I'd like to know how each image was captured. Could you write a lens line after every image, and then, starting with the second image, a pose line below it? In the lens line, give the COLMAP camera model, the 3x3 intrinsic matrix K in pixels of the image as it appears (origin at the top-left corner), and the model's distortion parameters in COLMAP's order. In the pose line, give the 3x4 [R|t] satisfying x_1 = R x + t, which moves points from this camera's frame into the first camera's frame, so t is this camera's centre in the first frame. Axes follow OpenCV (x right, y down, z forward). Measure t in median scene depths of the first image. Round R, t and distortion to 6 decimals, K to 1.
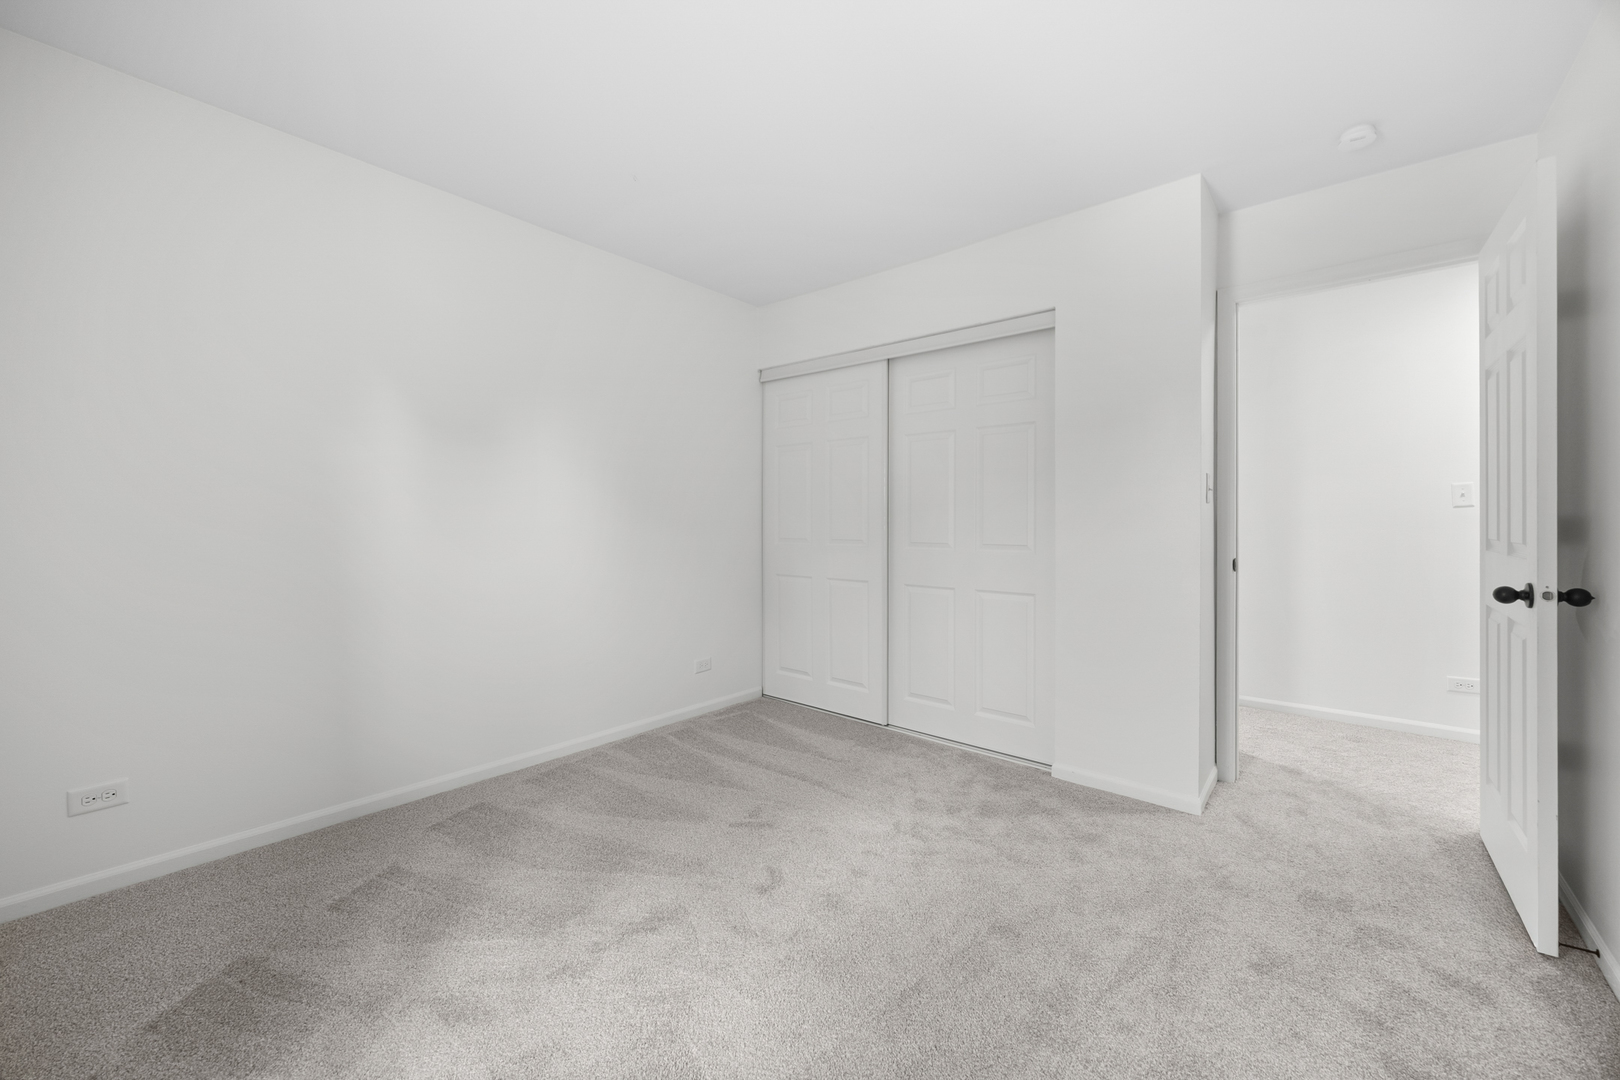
lens RADIAL K [[623.8, 0, 800.0], [0, 623.8, 530.2], [0, 0, 1]] dist [0.000979, -0.000033]
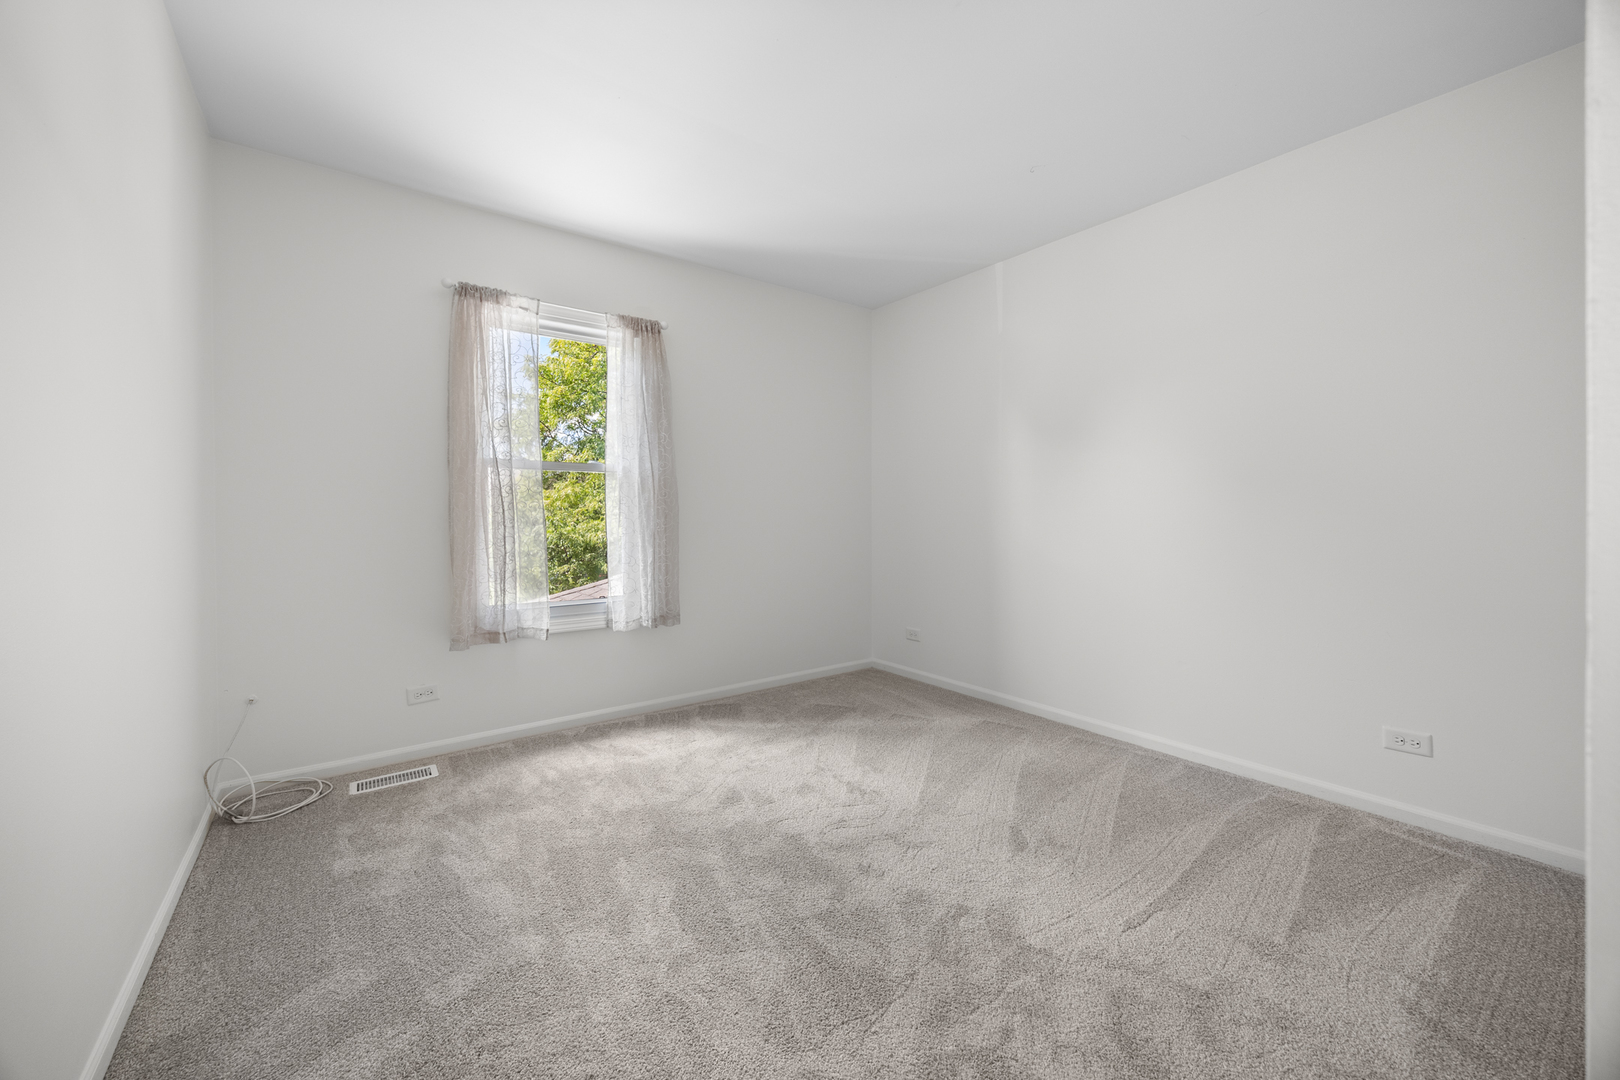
lens RADIAL K [[623.8, 0, 814.0], [0, 623.8, 532.6], [0, 0, 1]] dist [0.000979, -0.000033]
pose [[-0.234844, 0.027774, -0.971636, 0.764394], [0.001439, 0.999601, 0.028225, 0.000273], [0.972032, 0.005230, -0.234790, 0.818001]]
